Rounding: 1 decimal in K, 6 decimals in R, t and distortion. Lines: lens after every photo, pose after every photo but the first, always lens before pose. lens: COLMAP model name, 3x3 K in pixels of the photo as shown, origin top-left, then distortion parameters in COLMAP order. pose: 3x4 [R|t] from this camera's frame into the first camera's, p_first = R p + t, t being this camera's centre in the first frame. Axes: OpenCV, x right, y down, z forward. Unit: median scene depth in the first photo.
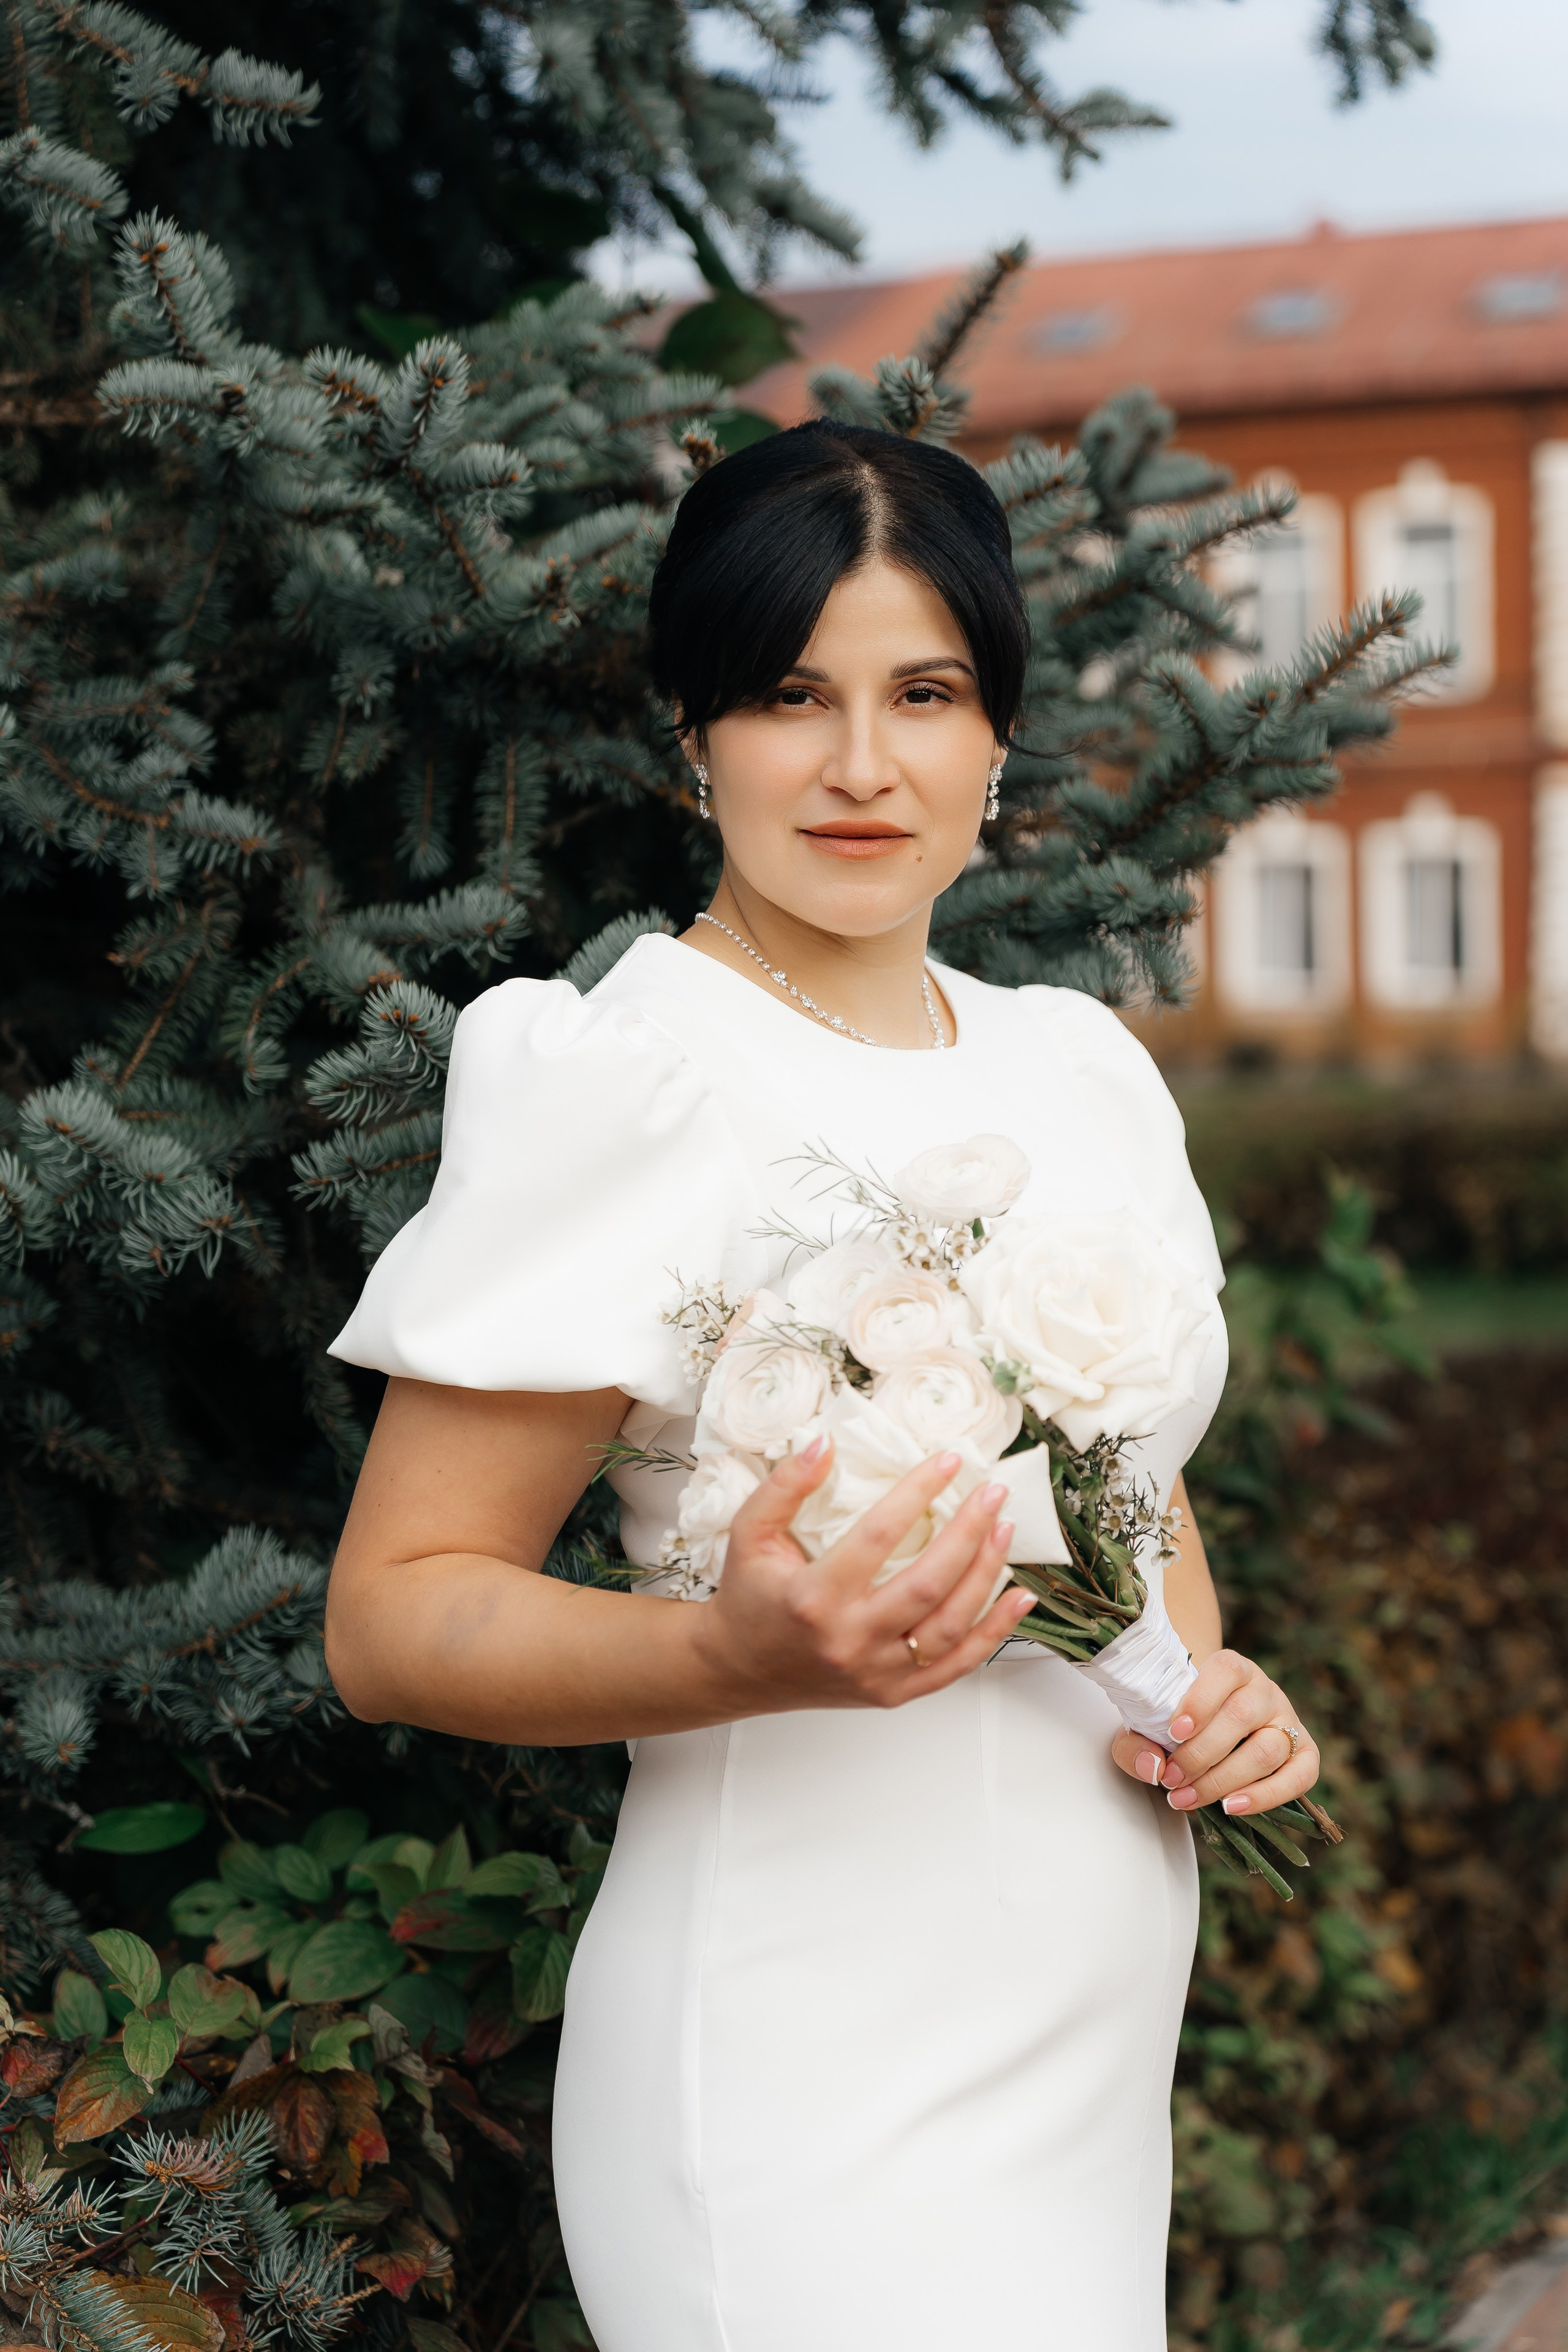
lens RADIAL K [[4457.8, 0, 788.1], [0, 4457.8, 1196.2], [0, 0, 1]] dist [0.075255, 0.000000]
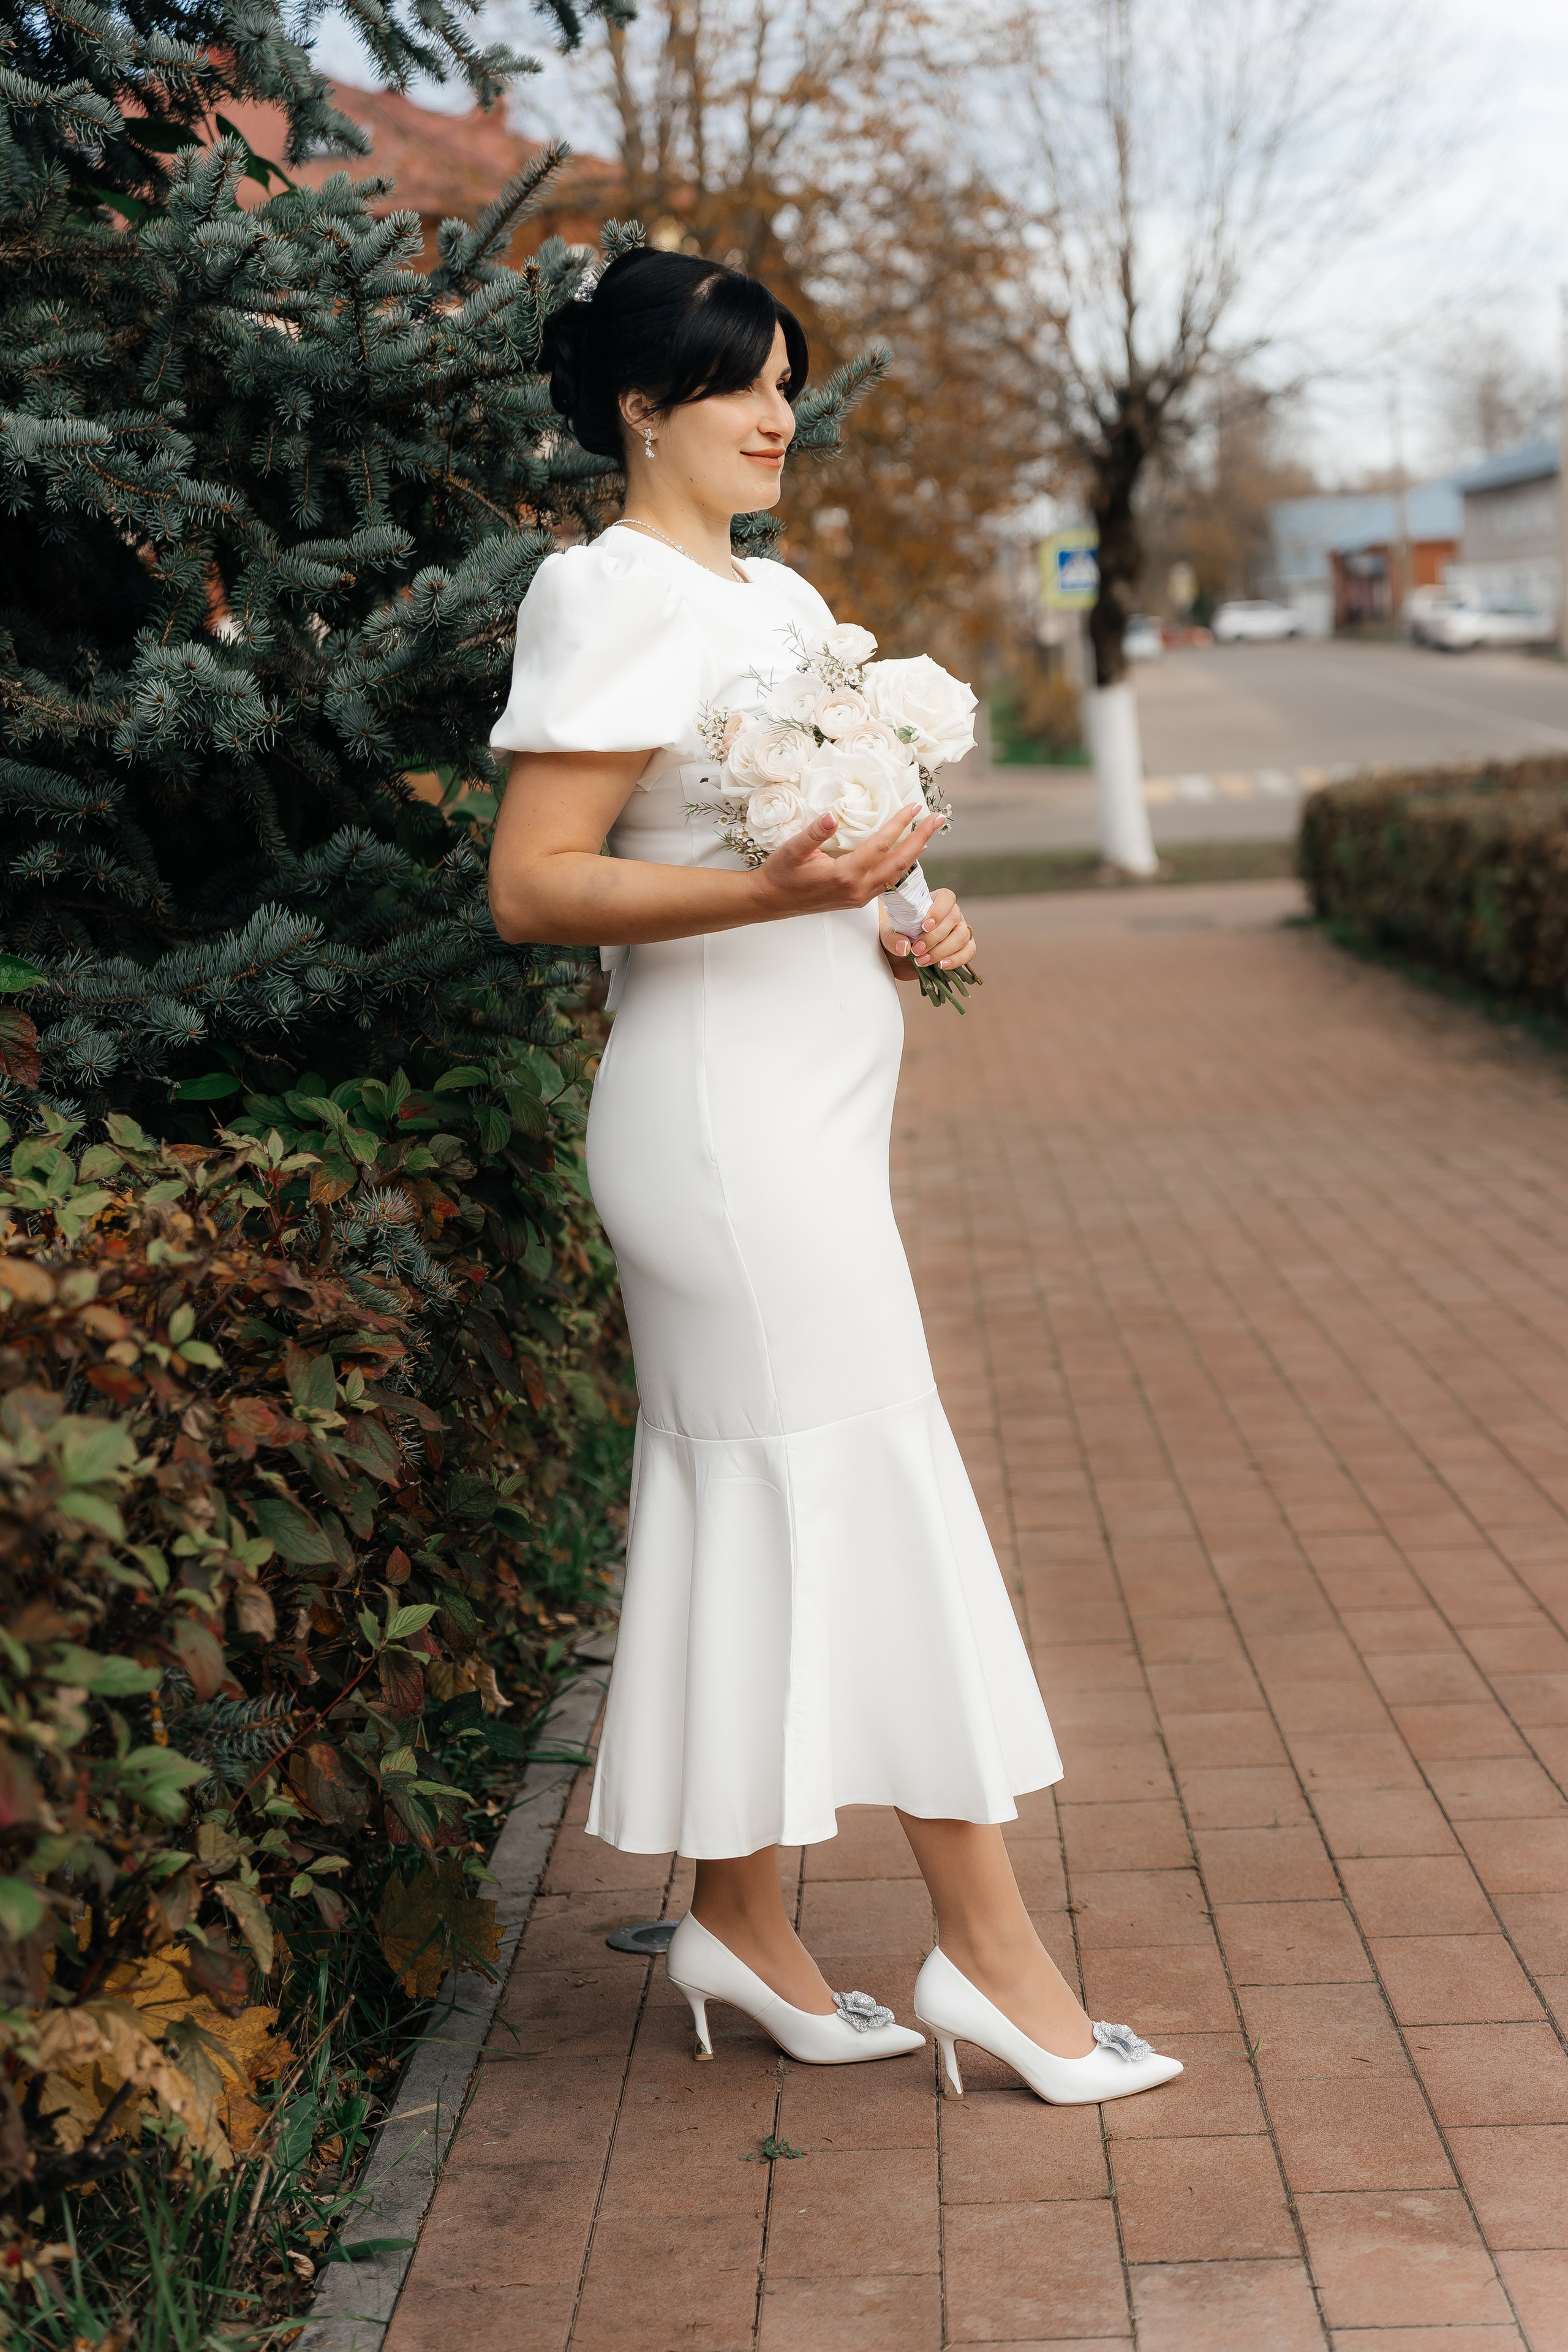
lens RADIAL K [[3906.4, 0, 781.0], [0, 3906.4, 1163.6], [0, 0, 1]] dist [0.035877, 0.000000]
pose [[0.937380, -0.073981, 0.340362, -0.447842], [0.056067, 0.996489, 0.062184, 0.089219], [-0.343767, -0.039207, 0.938236, -0.481698]]
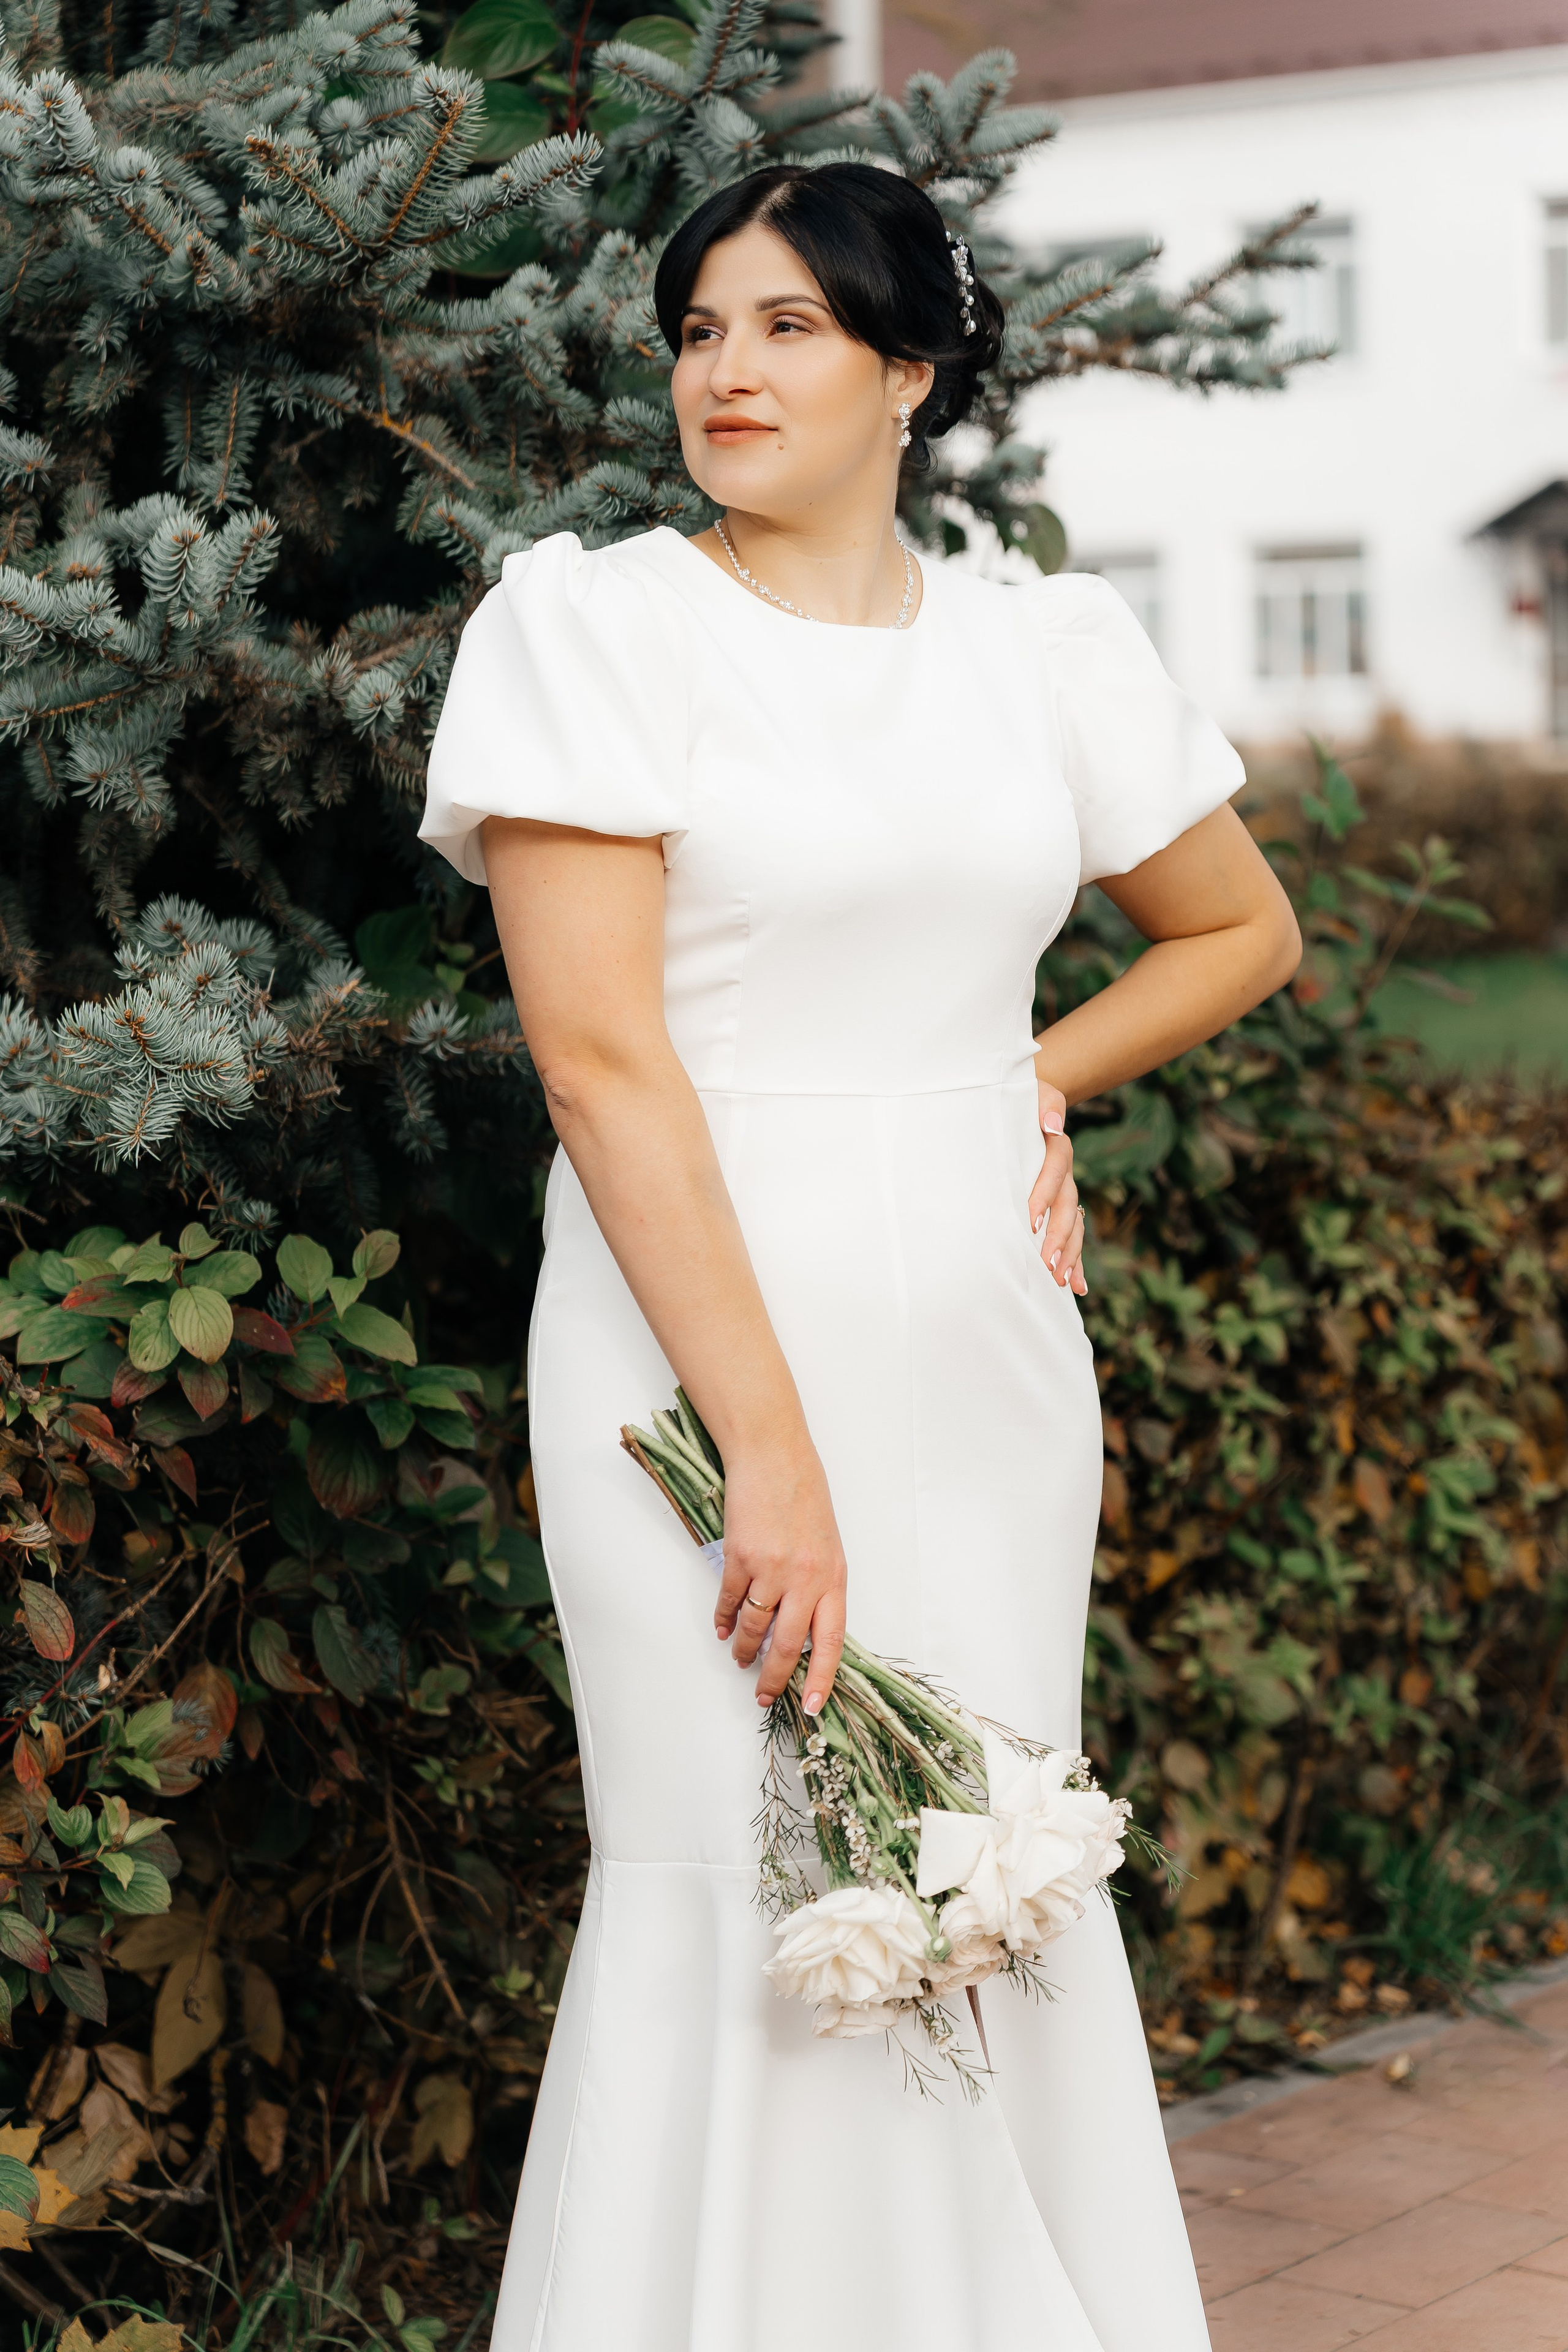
lens RADIAL K [[4960.9, 0, 766.1], [0, 4960.9, 1176.0], [0, 0, 1]] dist [0.009717, 0.000000]
pose [[0.963066, 0.023801, -0.268210, 0.462398], [-0.007483, 0.998067, 0.061700, 0.034207], [0.269160, -0.057414, 0.961383, -0.309192]]
